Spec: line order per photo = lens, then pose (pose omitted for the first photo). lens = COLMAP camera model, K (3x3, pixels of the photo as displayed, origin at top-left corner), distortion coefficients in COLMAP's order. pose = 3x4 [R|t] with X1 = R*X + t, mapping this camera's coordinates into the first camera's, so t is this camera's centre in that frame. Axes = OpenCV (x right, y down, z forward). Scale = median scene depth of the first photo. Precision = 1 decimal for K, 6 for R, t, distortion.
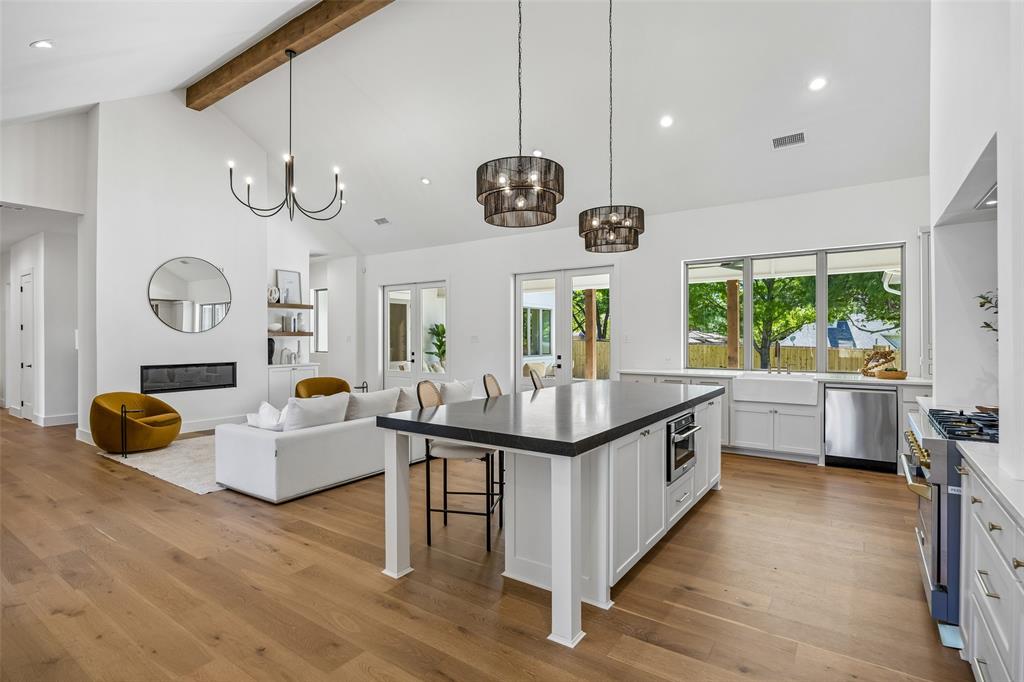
lens RADIAL K [[496.7, 0, 512.6], [0, 496.7, 338.8], [0, 0, 1]] dist [-0.009232, -0.001042]
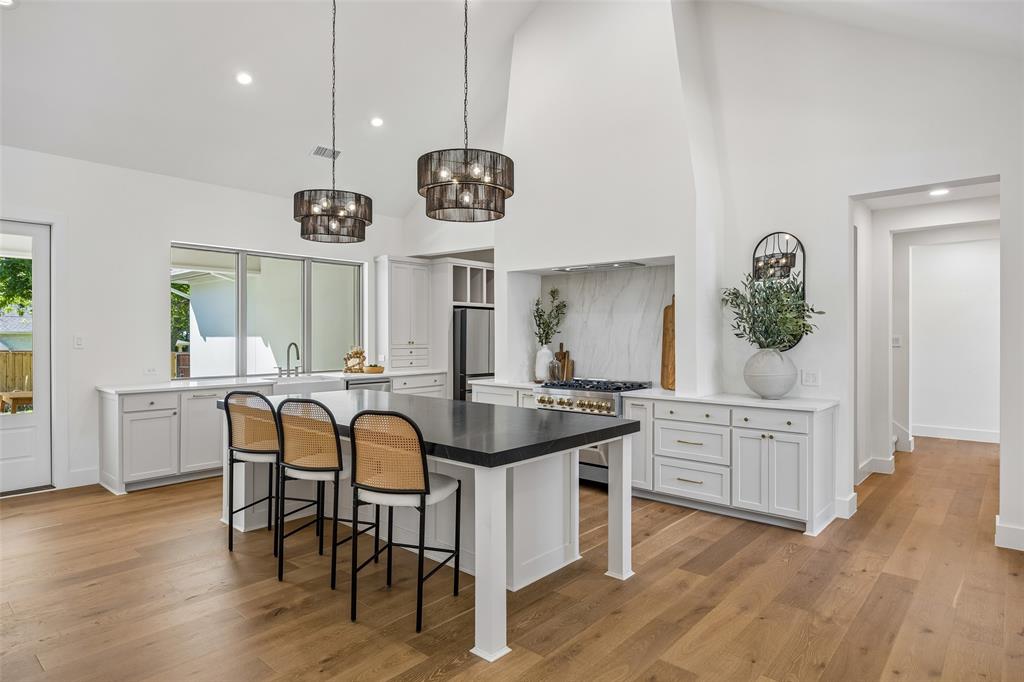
lens RADIAL K [[574.2, 0, 503.7], [0, 574.2, 338.0], [0, 0, 1]] dist [-0.001493, -0.003039]
pose [[0.125281, -0.001961, 0.992119, -0.394780], [-0.001381, 0.999997, 0.002151, -0.007432], [-0.992120, -0.001640, 0.125278, 0.306823]]
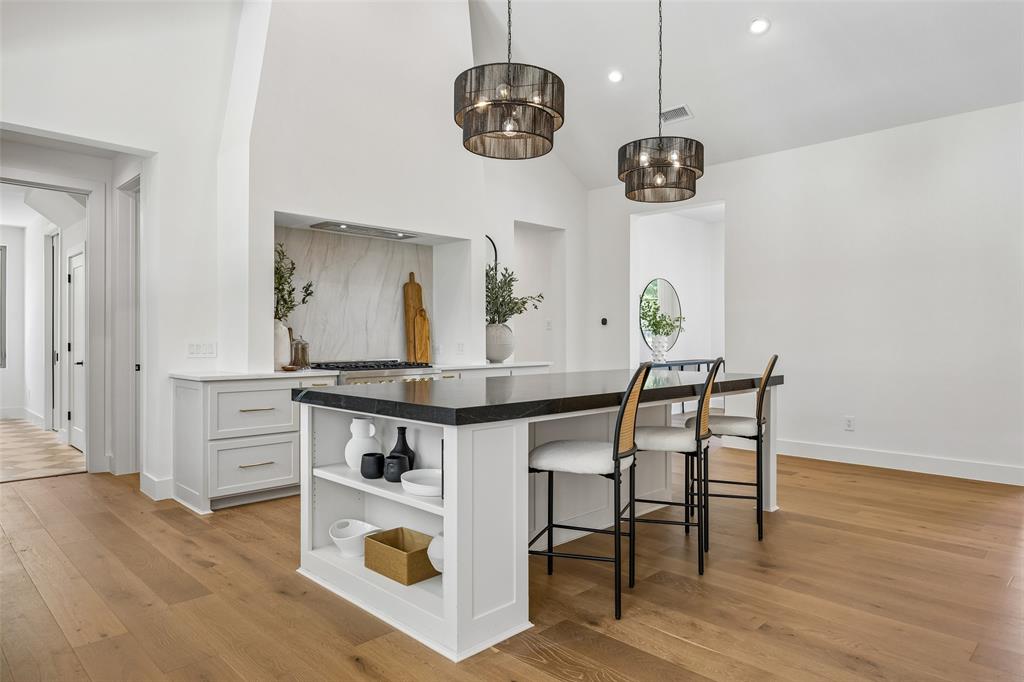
lens RADIAL K [[631.0, 0, 509.7], [0, 631.0, 340.1], [0, 0, 1]] dist [-0.024374, -0.000825]
pose [[-0.983684, 0.002687, 0.179883, 0.037815], [0.003033, 0.999994, 0.001644, 0.023246], [-0.179878, 0.002163, -0.983687, 0.911318]]
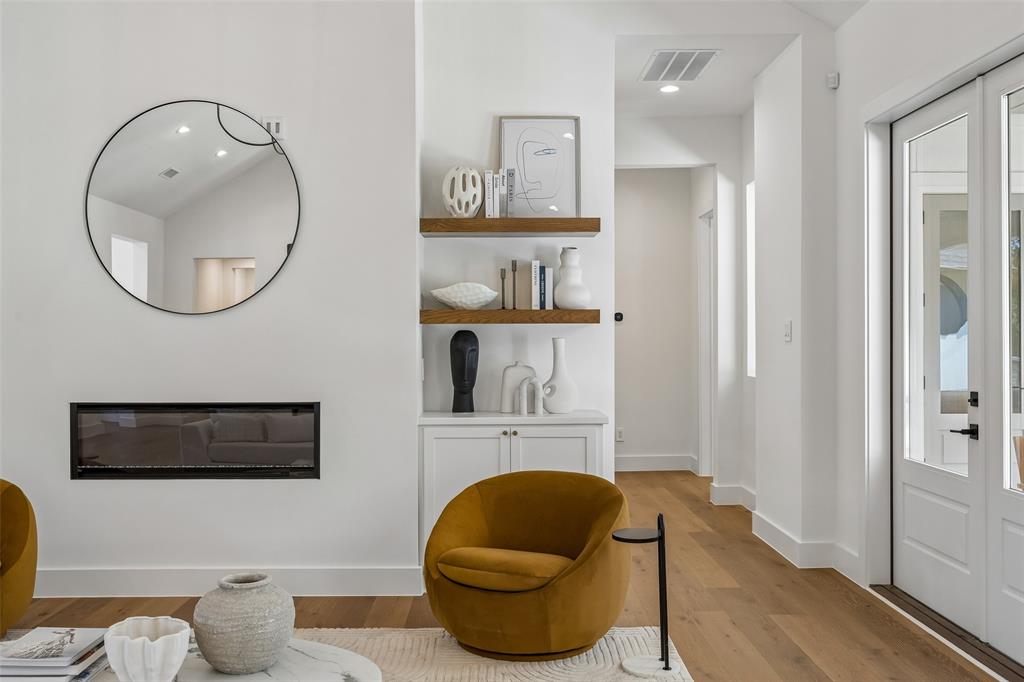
lens RADIAL K [[934.3, 0, 501.7], [0, 934.3, 343.1], [0, 0, 1]] dist [-0.007372, 0.000000]
pose [[0.571798, 0.001927, -0.820392, 0.021152], [0.001026, 0.999995, 0.003064, 0.005229], [0.820394, -0.002594, 0.571793, 0.712309]]
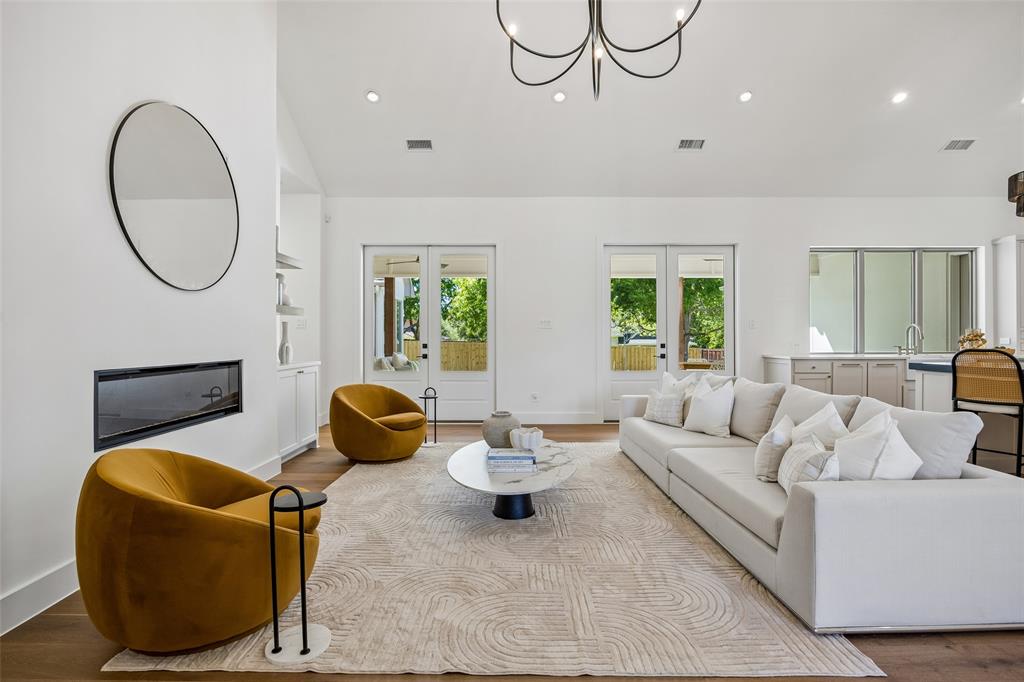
lens RADIAL K [[468.4, 0, 506.1], [0, 468.4, 343.4], [0, 0, 1]] dist [-0.015328, -0.000830]
pose [[0.828033, -0.004124, 0.560664, -0.573489], [-0.000047, 0.999972, 0.007426, 0.026389], [-0.560679, -0.006175, 0.828010, 0.461519]]
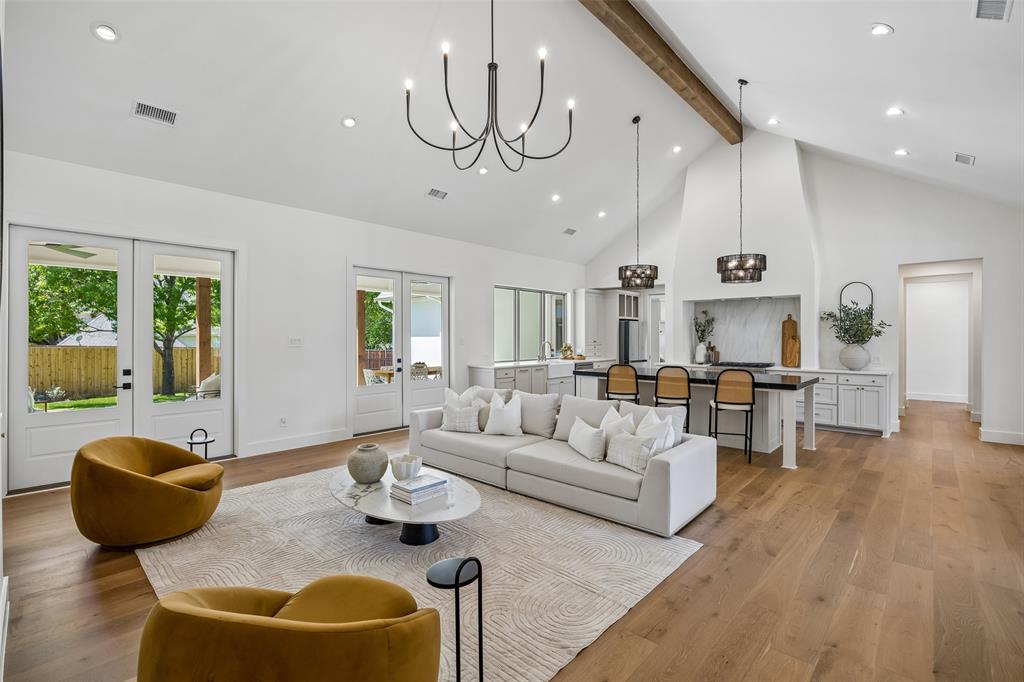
lens RADIAL K [[453.5, 0, 508.0], [0, 453.5, 338.9], [0, 0, 1]] dist [-0.012585, 0.001032]
pose [[0.149758, -0.002909, 0.988718, -0.733909], [-0.000122, 0.999996, 0.002960, -0.007954], [-0.988723, -0.000564, 0.149757, 0.634412]]
